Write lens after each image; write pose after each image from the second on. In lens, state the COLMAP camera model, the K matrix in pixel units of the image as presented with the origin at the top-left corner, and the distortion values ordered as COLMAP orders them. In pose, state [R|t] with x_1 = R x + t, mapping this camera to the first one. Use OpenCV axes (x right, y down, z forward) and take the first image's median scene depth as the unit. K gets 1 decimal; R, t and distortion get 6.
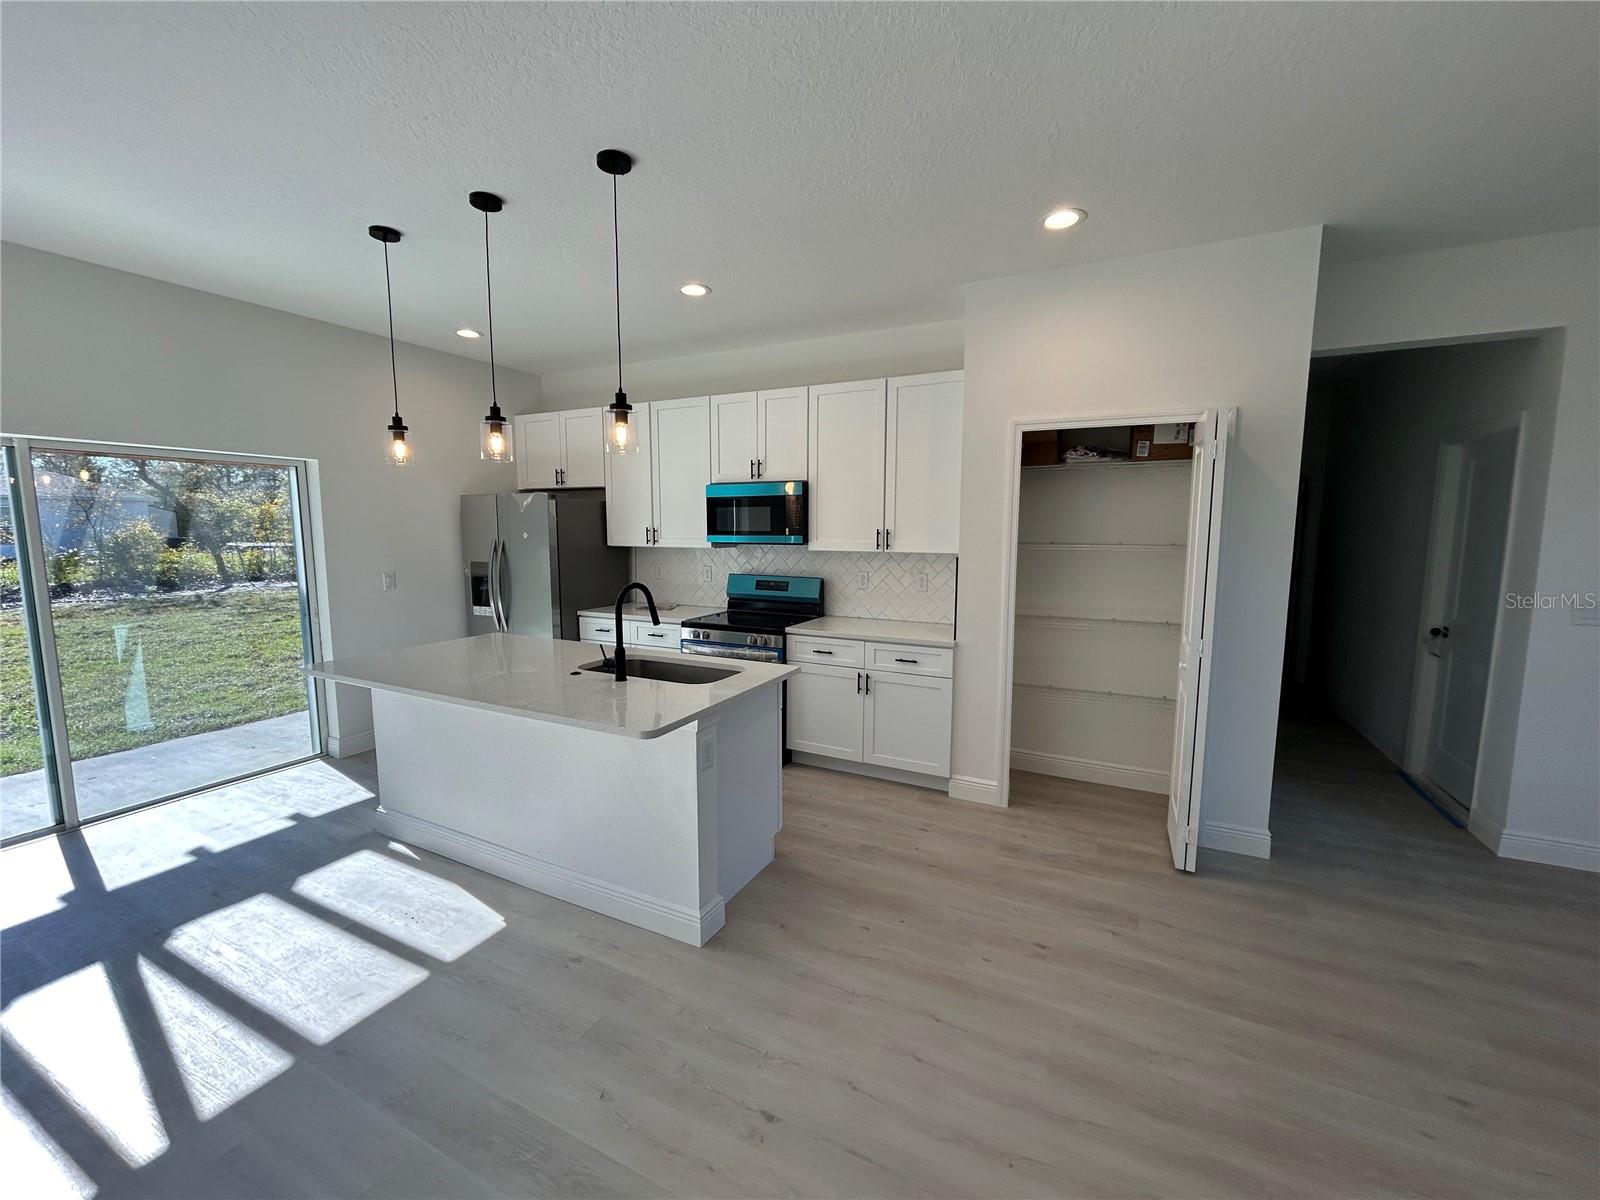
lens RADIAL K [[644.9, 0, 807.2], [0, 644.9, 601.4], [0, 0, 1]] dist [0.000235, -0.000125]
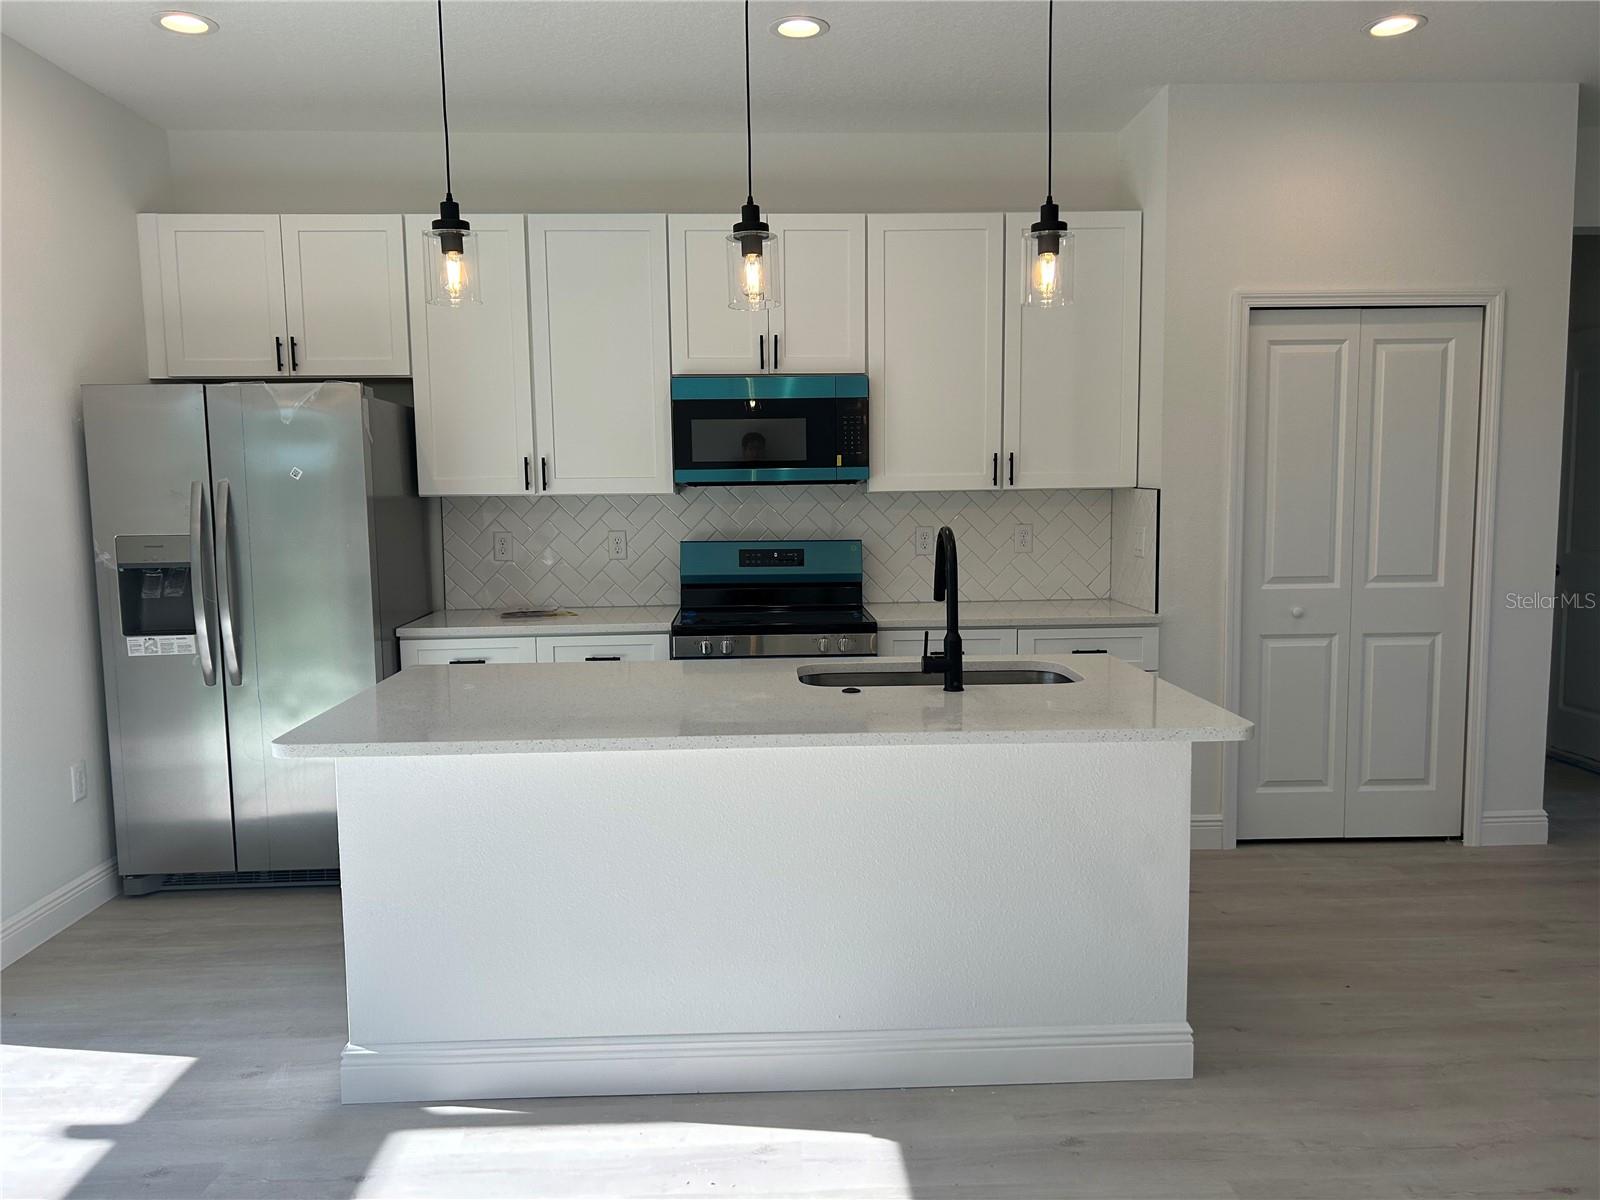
lens RADIAL K [[1192.6, 0, 797.7], [0, 1192.6, 606.9], [0, 0, 1]] dist [0.022011, -0.004404]
pose [[0.878703, -0.061902, 0.473339, -0.575969], [0.070920, 0.997481, -0.001208, 0.023478], [-0.472072, 0.034631, 0.880879, 0.066069]]
